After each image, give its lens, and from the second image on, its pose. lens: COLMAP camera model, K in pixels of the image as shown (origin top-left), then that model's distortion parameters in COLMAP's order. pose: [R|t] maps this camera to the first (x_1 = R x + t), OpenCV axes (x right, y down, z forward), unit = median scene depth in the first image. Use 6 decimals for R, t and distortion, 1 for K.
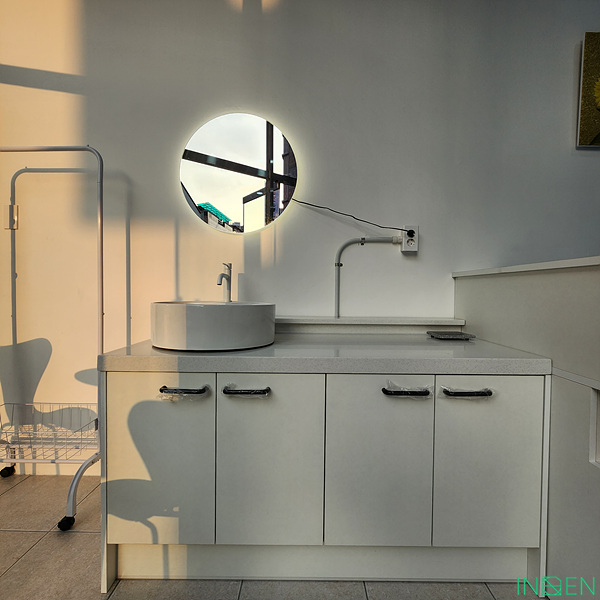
lens RADIAL K [[329.2, 0, 301.5], [0, 329.2, 299.0], [0, 0, 1]] dist [0.000731, -0.000716]
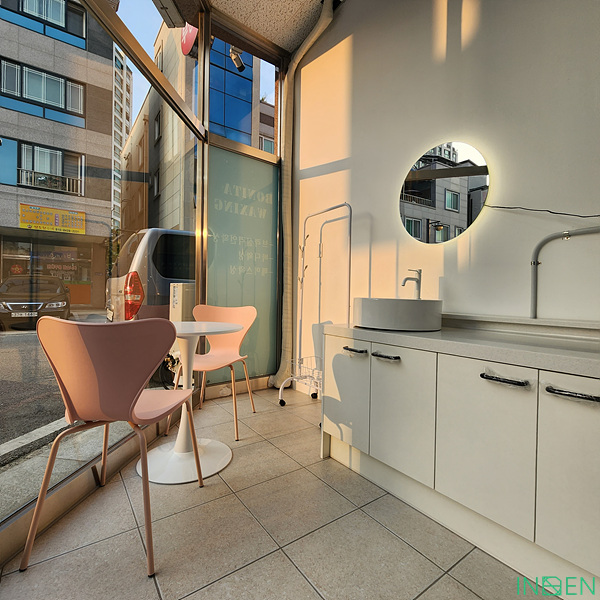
lens RADIAL K [[329.2, 0, 301.5], [0, 329.2, 299.0], [0, 0, 1]] dist [0.000731, -0.000716]
pose [[0.591240, 0.010042, -0.806433, 0.638521], [-0.029929, 0.999507, -0.009496, 0.038945], [0.805940, 0.029750, 0.591249, -0.144173]]
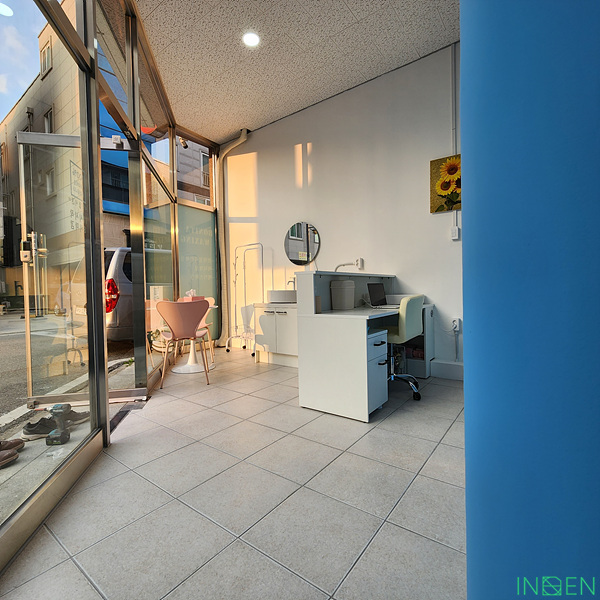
lens RADIAL K [[329.2, 0, 301.5], [0, 329.2, 299.0], [0, 0, 1]] dist [0.000731, -0.000716]
pose [[0.807076, -0.009735, -0.590367, 1.841876], [0.012451, 0.999922, 0.000532, 0.100992], [0.590316, -0.007780, 0.807135, -1.572467]]
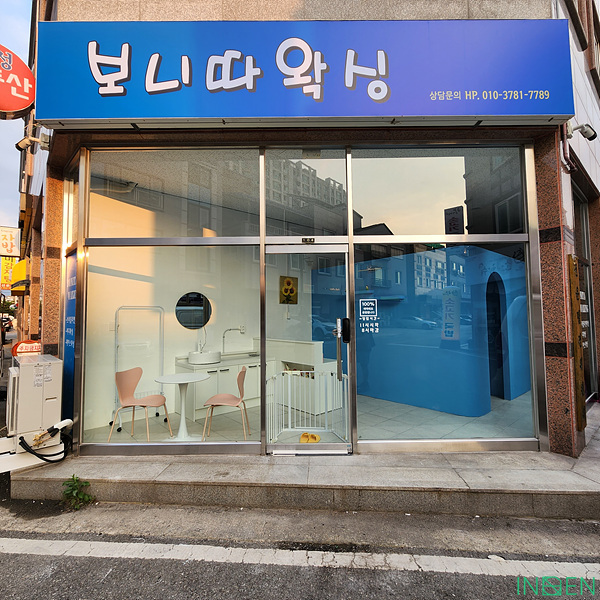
lens RADIAL K [[329.2, 0, 301.5], [0, 329.2, 299.0], [0, 0, 1]] dist [0.000731, -0.000716]
pose [[0.741286, 0.032827, 0.670386, -2.031785], [0.026073, 0.996641, -0.077633, -0.275083], [-0.670682, 0.075027, 0.737940, -2.628867]]
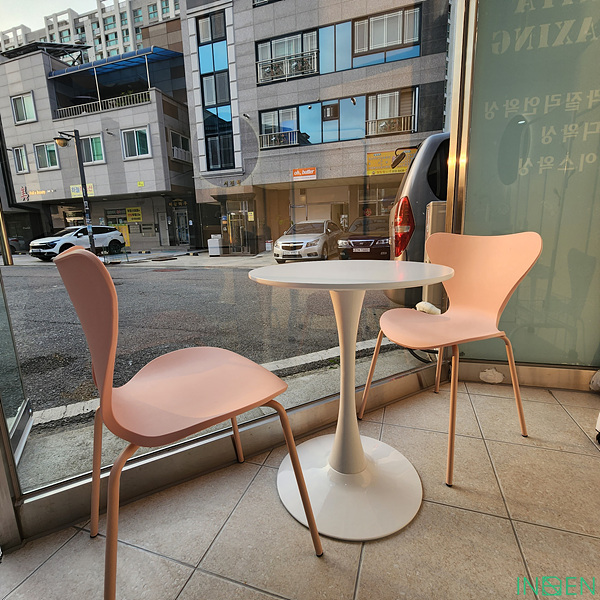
lens RADIAL K [[329.2, 0, 301.5], [0, 329.2, 299.0], [0, 0, 1]] dist [0.000731, -0.000716]
pose [[-0.314249, 0.185382, -0.931064, -0.007471], [0.004272, 0.981015, 0.193886, 0.072728], [0.949331, 0.056951, -0.309075, 0.452158]]
